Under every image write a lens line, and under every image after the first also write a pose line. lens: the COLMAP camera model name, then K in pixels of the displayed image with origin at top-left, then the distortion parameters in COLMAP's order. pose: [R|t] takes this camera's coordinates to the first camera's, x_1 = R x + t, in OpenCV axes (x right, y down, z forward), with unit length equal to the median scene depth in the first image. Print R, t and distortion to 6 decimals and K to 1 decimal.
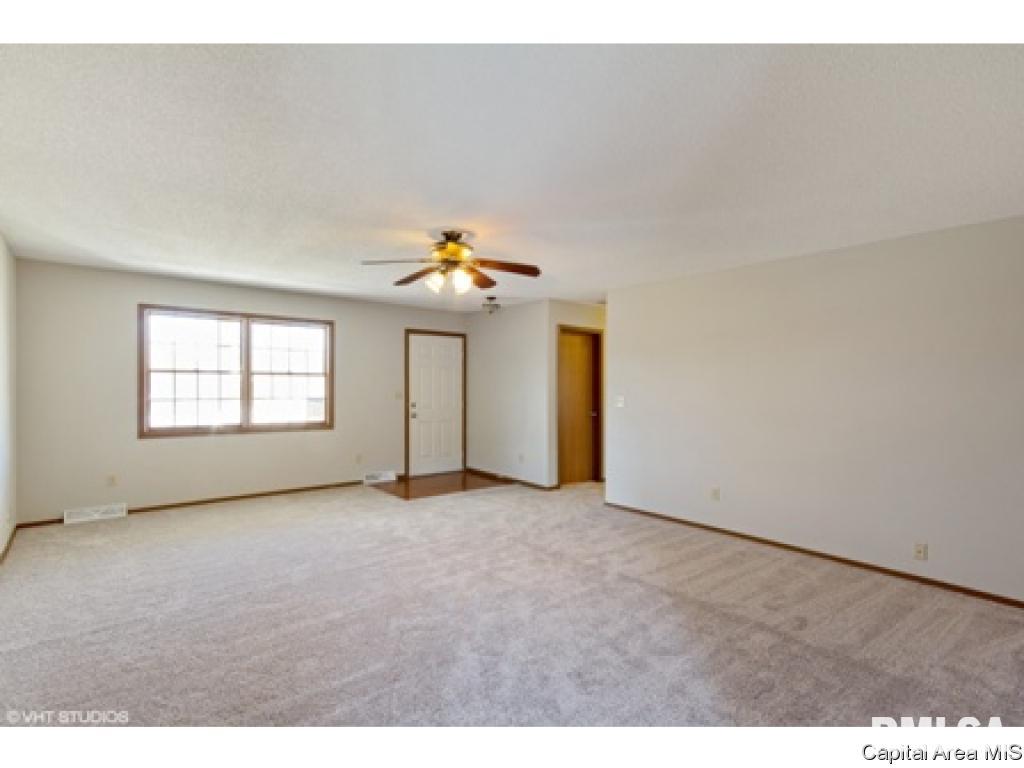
lens RADIAL K [[492.5, 0, 504.8], [0, 492.5, 386.3], [0, 0, 1]] dist [0.003988, 0.000012]
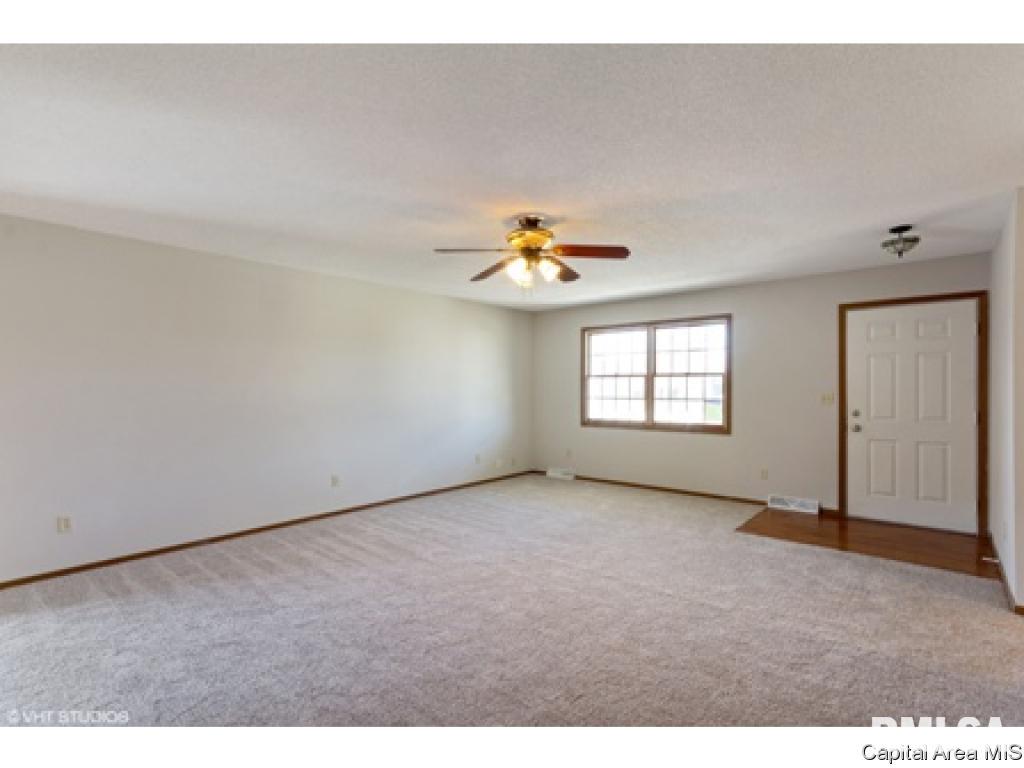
lens RADIAL K [[492.5, 0, 502.2], [0, 492.5, 382.2], [0, 0, 1]] dist [0.003988, 0.000012]
pose [[0.148646, -0.018754, -0.988713, 0.479797], [0.002624, 0.999824, -0.018571, 0.007267], [0.988887, 0.000166, 0.148669, 0.471652]]
